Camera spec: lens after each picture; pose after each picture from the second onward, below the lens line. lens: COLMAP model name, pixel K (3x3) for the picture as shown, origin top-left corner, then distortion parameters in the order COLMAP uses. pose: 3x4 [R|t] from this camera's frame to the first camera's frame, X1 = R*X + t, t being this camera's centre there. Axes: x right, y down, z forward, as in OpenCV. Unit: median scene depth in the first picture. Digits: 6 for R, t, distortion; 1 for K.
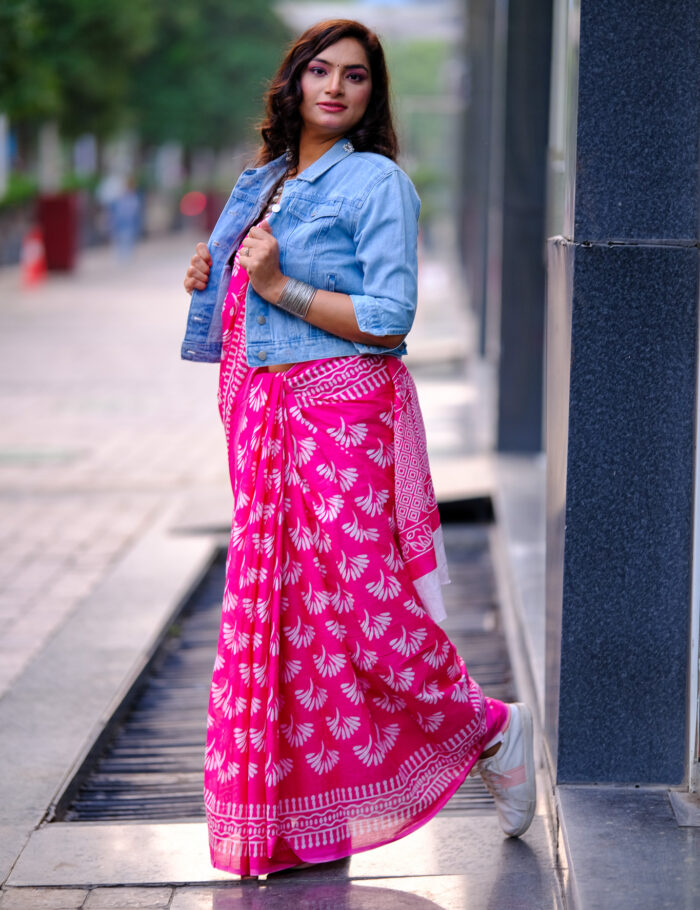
lens RADIAL K [[3522.1, 0, 349.2], [0, 3522.1, 463.9], [0, 0, 1]] dist [-0.062345, 0.000000]
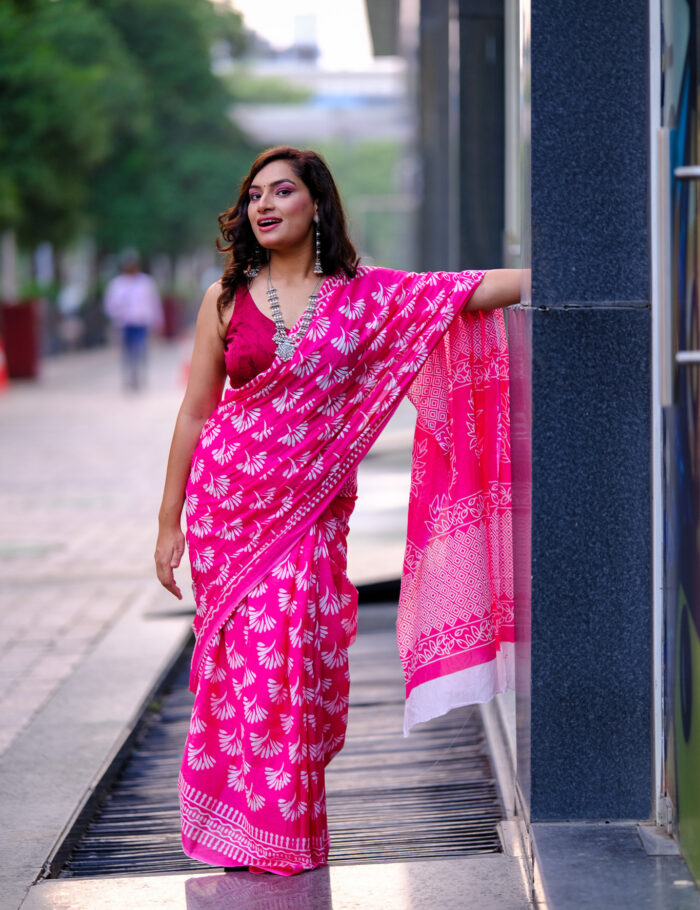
lens RADIAL K [[3522.1, 0, 347.9], [0, 3522.1, 447.5], [0, 0, 1]] dist [-0.062345, 0.000000]
pose [[0.999545, -0.028173, 0.010762, -0.003633], [0.028524, 0.999017, -0.033922, 0.013378], [-0.009795, 0.034213, 0.999367, -0.052015]]
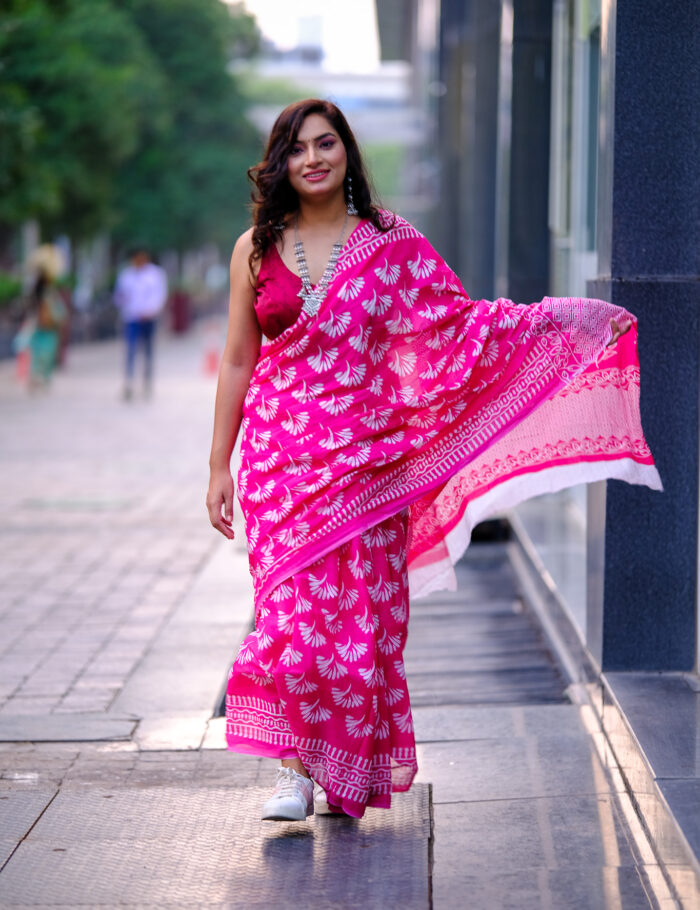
lens RADIAL K [[3522.1, 0, 351.1], [0, 3522.1, 455.1], [0, 0, 1]] dist [-0.062345, 0.000000]
pose [[0.999867, -0.006972, 0.014768, -0.058870], [0.007443, 0.999457, -0.032096, 0.049896], [-0.014536, 0.032201, 0.999376, -0.376992]]
